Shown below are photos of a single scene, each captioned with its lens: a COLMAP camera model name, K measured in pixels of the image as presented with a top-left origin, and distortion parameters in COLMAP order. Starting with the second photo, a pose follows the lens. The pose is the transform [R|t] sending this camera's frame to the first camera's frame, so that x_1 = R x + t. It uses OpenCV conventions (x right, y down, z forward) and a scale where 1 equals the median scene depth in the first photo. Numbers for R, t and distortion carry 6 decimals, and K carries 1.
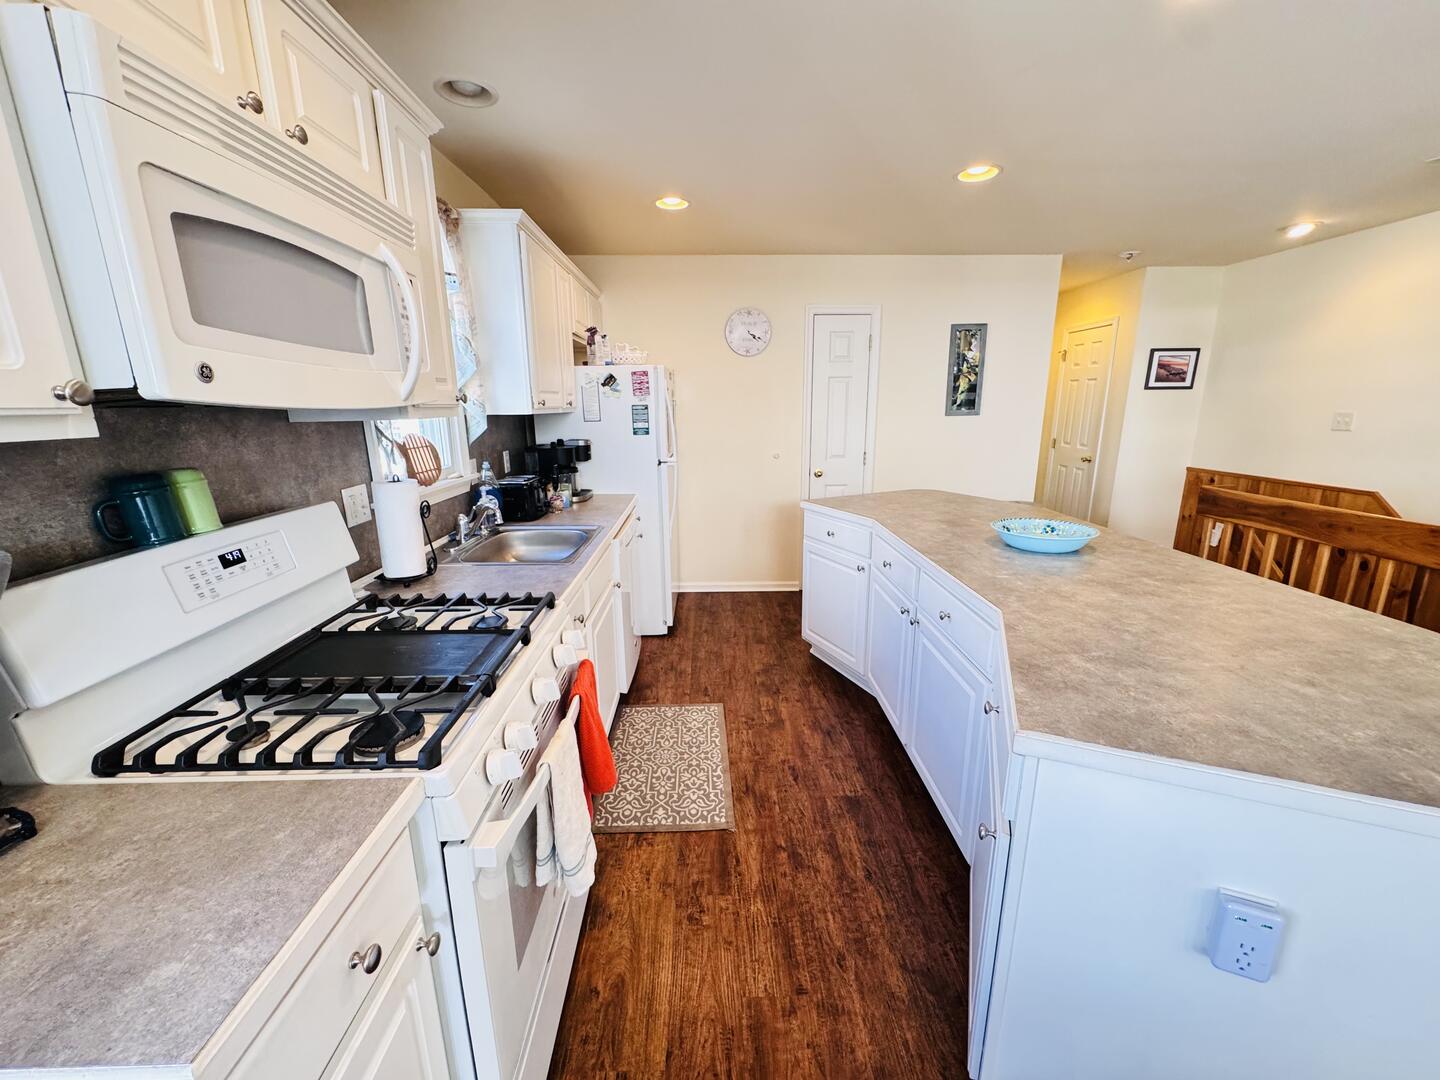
lens RADIAL K [[574.8, 0, 718.0], [0, 574.8, 541.3], [0, 0, 1]] dist [-0.002383, 0.000495]
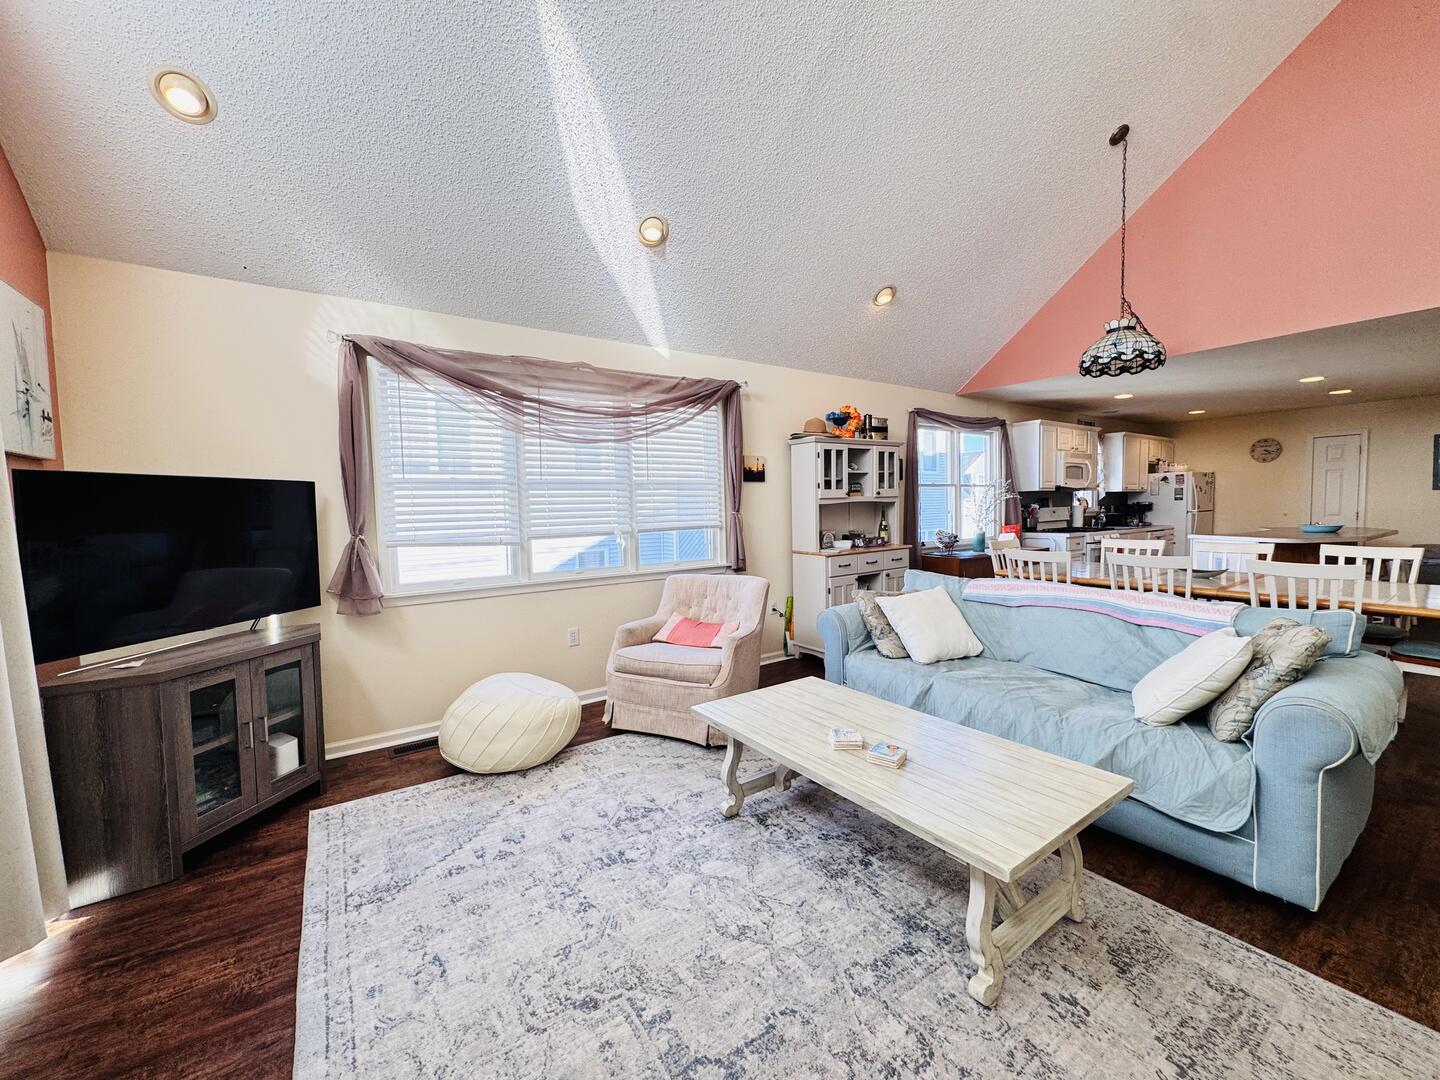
lens RADIAL K [[574.8, 0, 718.0], [0, 574.8, 541.3], [0, 0, 1]] dist [-0.002383, 0.000495]
pose [[0.547231, 0.048330, -0.835585, 1.089052], [-0.183507, 0.980969, -0.063441, 0.642353], [0.816617, 0.188052, 0.545686, -2.429922]]
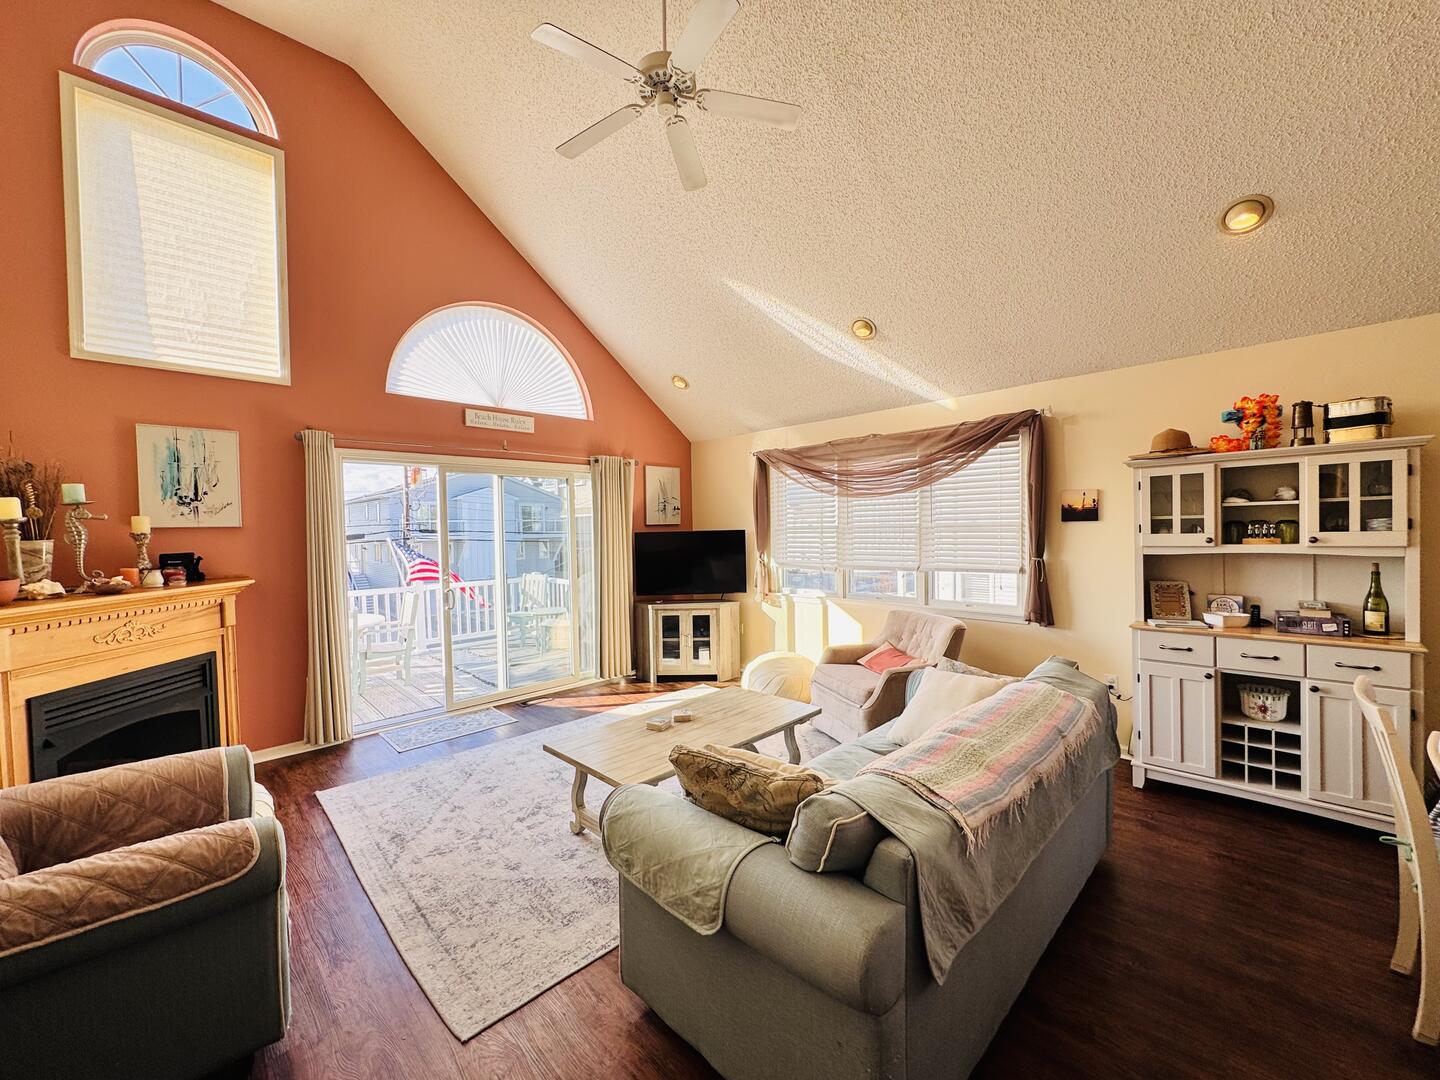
lens RADIAL K [[574.8, 0, 718.0], [0, 574.8, 541.3], [0, 0, 1]] dist [-0.002383, 0.000495]
pose [[-0.726357, 0.040708, -0.686111, 1.319408], [-0.137816, 0.969345, 0.203412, 0.193156], [0.673359, 0.242307, -0.698480, -0.944484]]
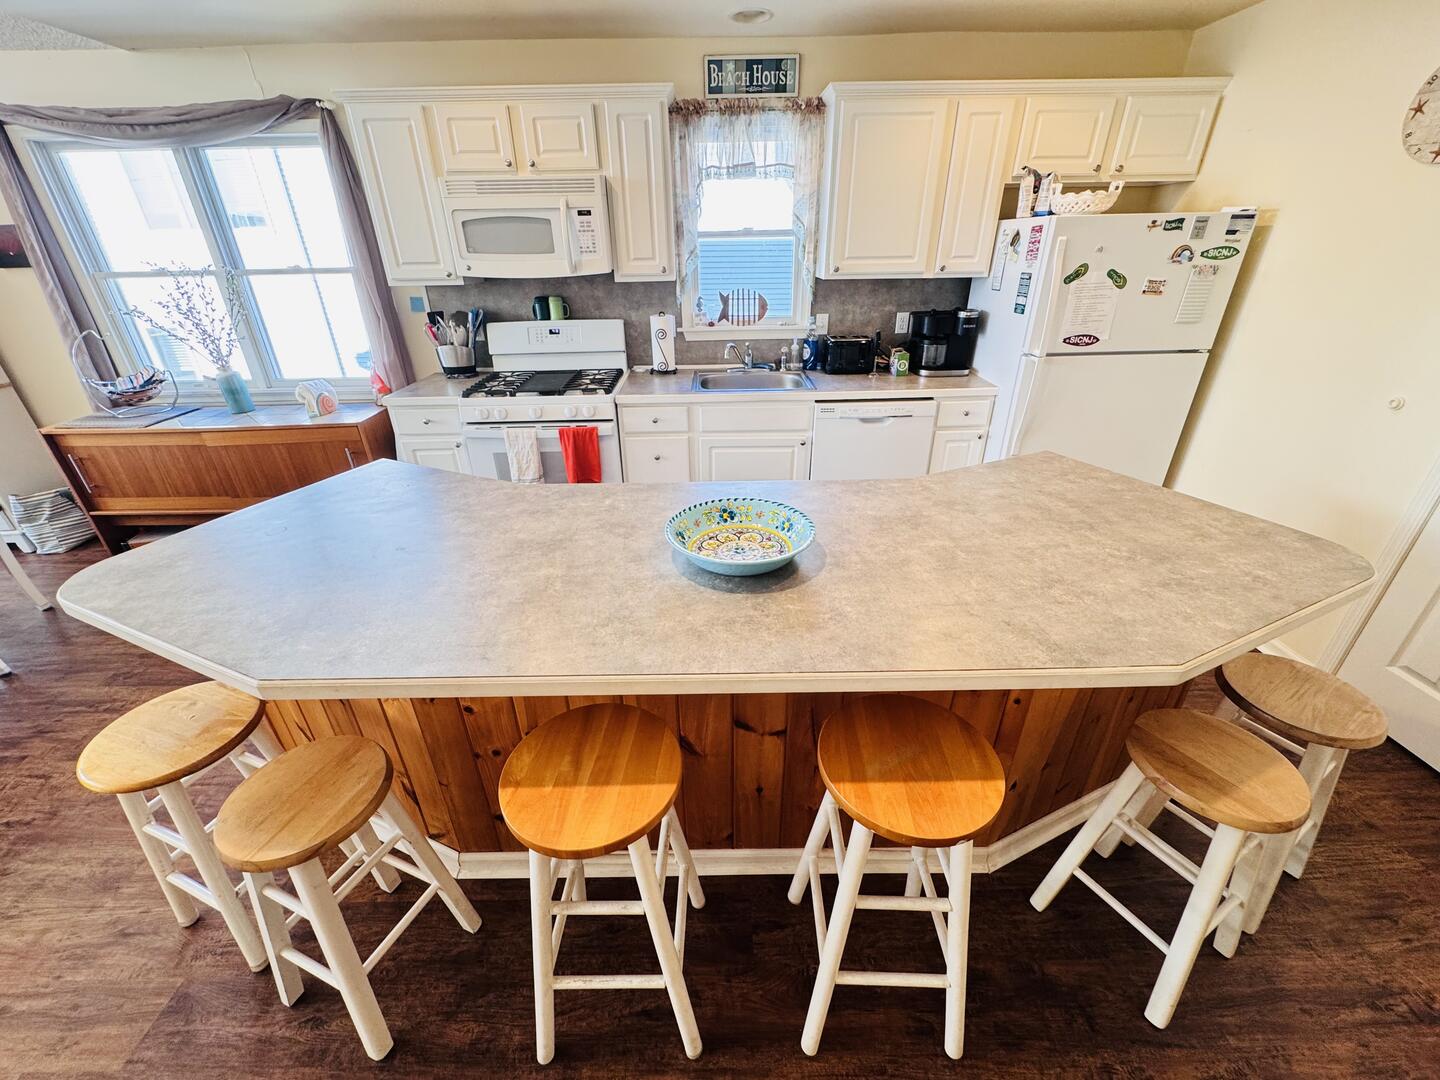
lens RADIAL K [[574.8, 0, 718.0], [0, 574.8, 541.3], [0, 0, 1]] dist [-0.002383, 0.000495]
pose [[-0.005774, 0.469333, -0.883003, 0.955608], [-0.218793, 0.861029, 0.459084, -0.249786], [0.975754, 0.195846, 0.097715, 0.771620]]
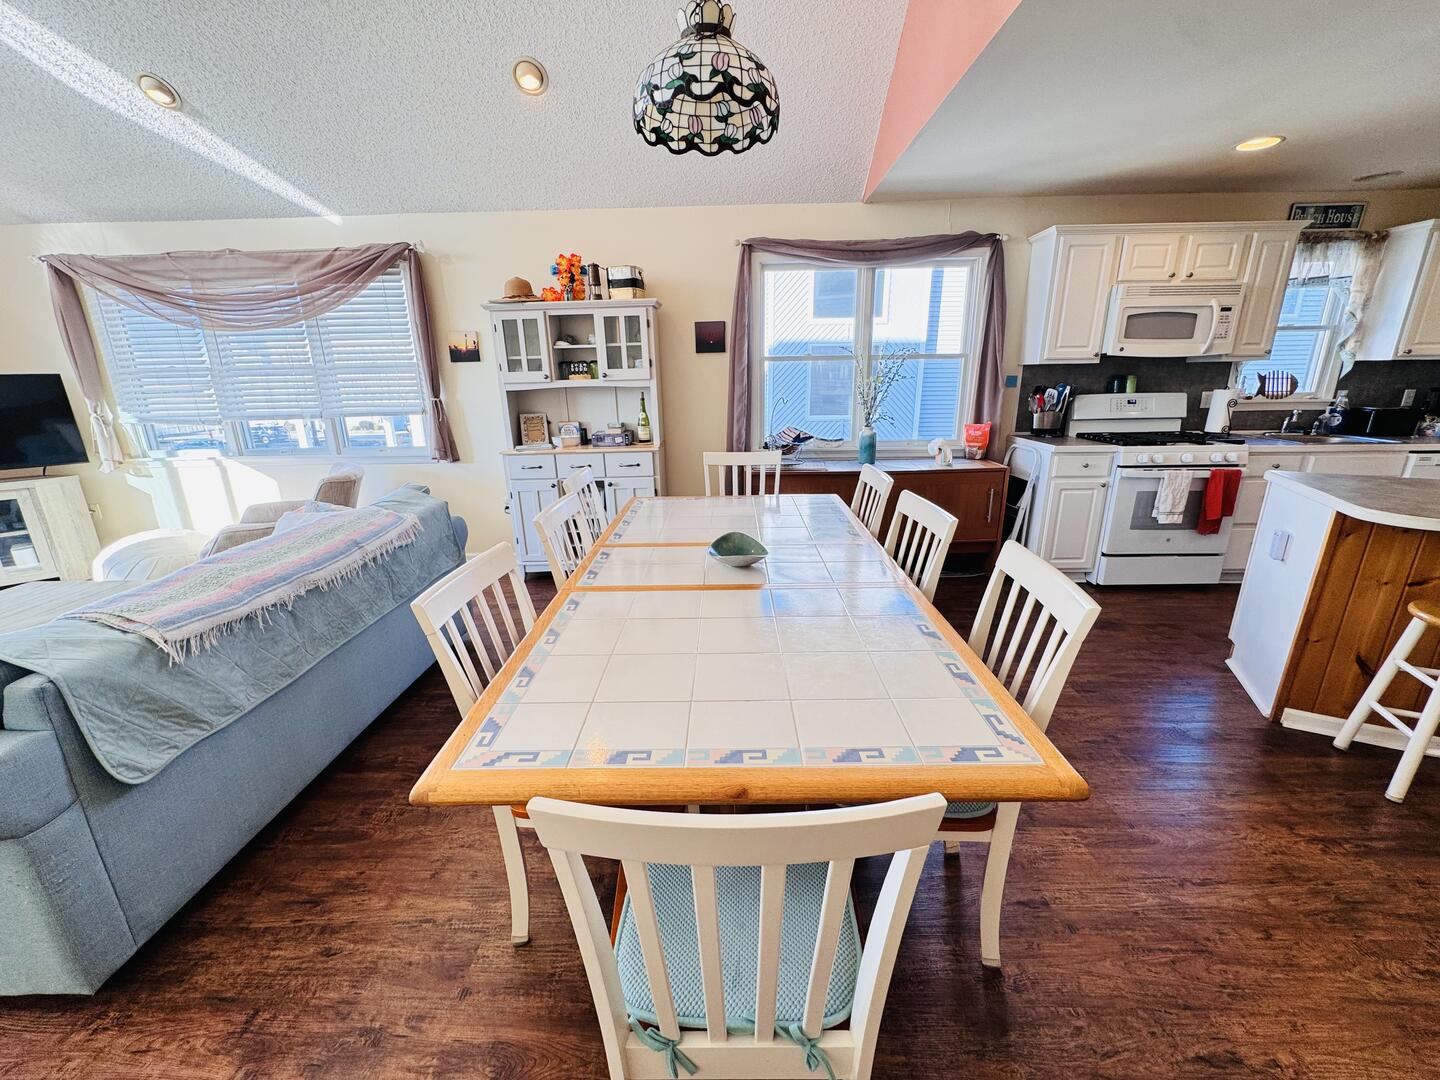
lens RADIAL K [[574.8, 0, 718.0], [0, 574.8, 541.3], [0, 0, 1]] dist [-0.002383, 0.000495]
pose [[-0.044786, 0.290852, -0.955719, 1.272680], [-0.219710, 0.930388, 0.293439, 0.155584], [0.974537, 0.223123, 0.022235, -0.595957]]
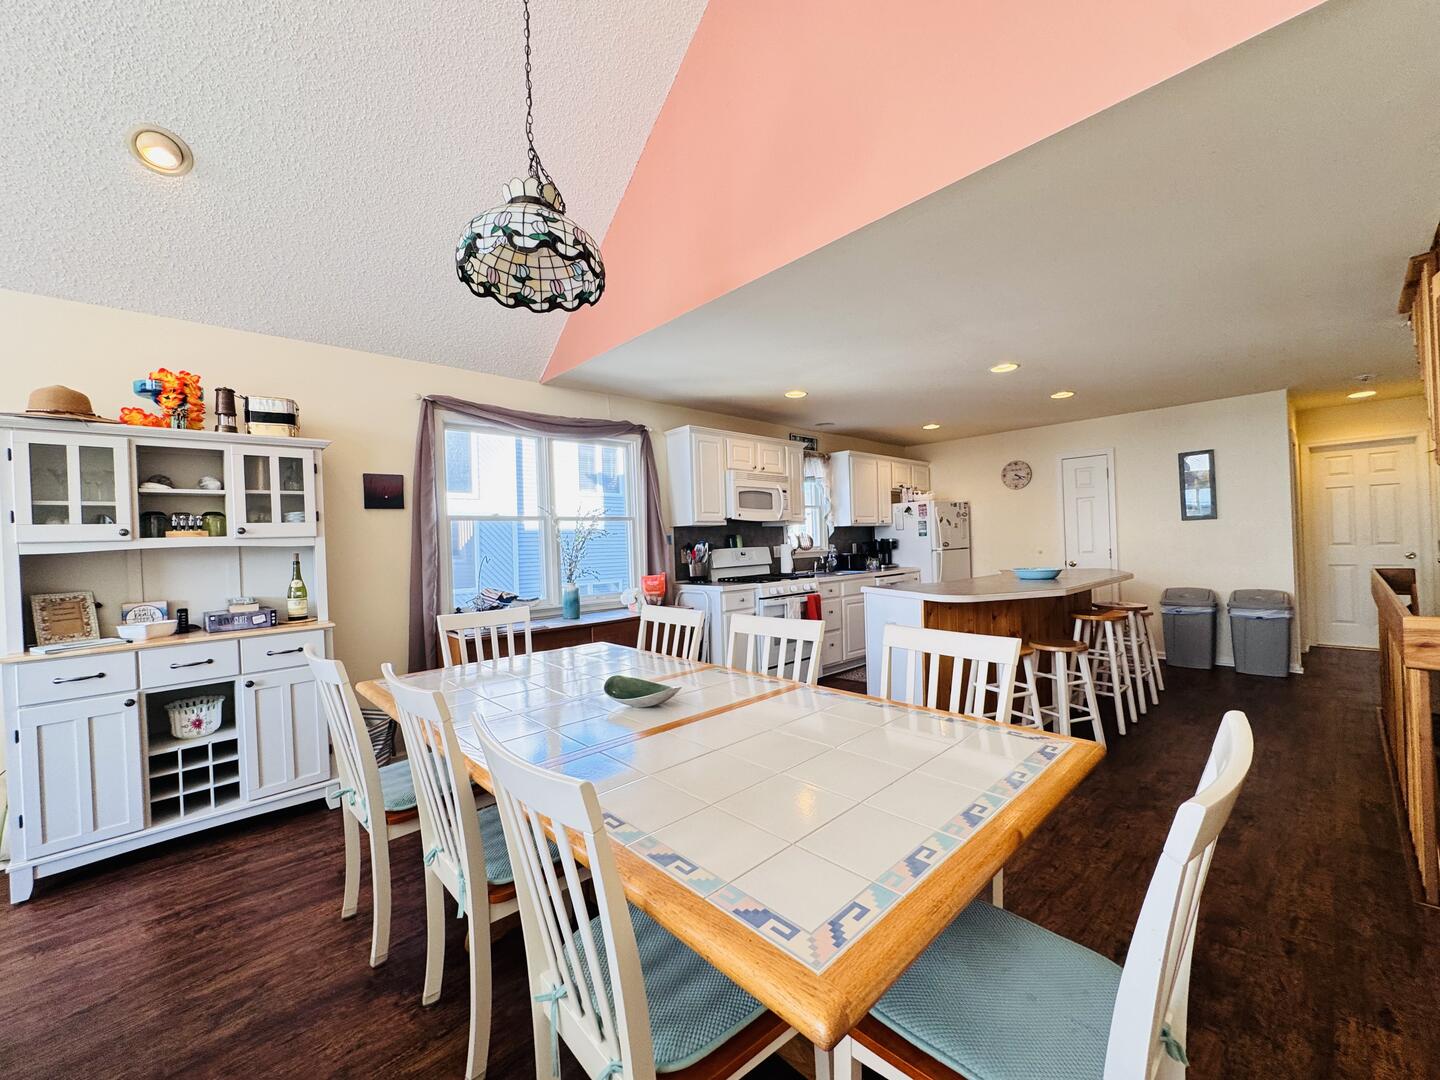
lens RADIAL K [[574.8, 0, 718.0], [0, 574.8, 541.3], [0, 0, 1]] dist [-0.002383, 0.000495]
pose [[0.665087, -0.015490, -0.746605, 1.123643], [-0.150430, 0.976511, -0.154266, 0.306781], [0.731457, 0.214912, 0.647135, -0.982717]]
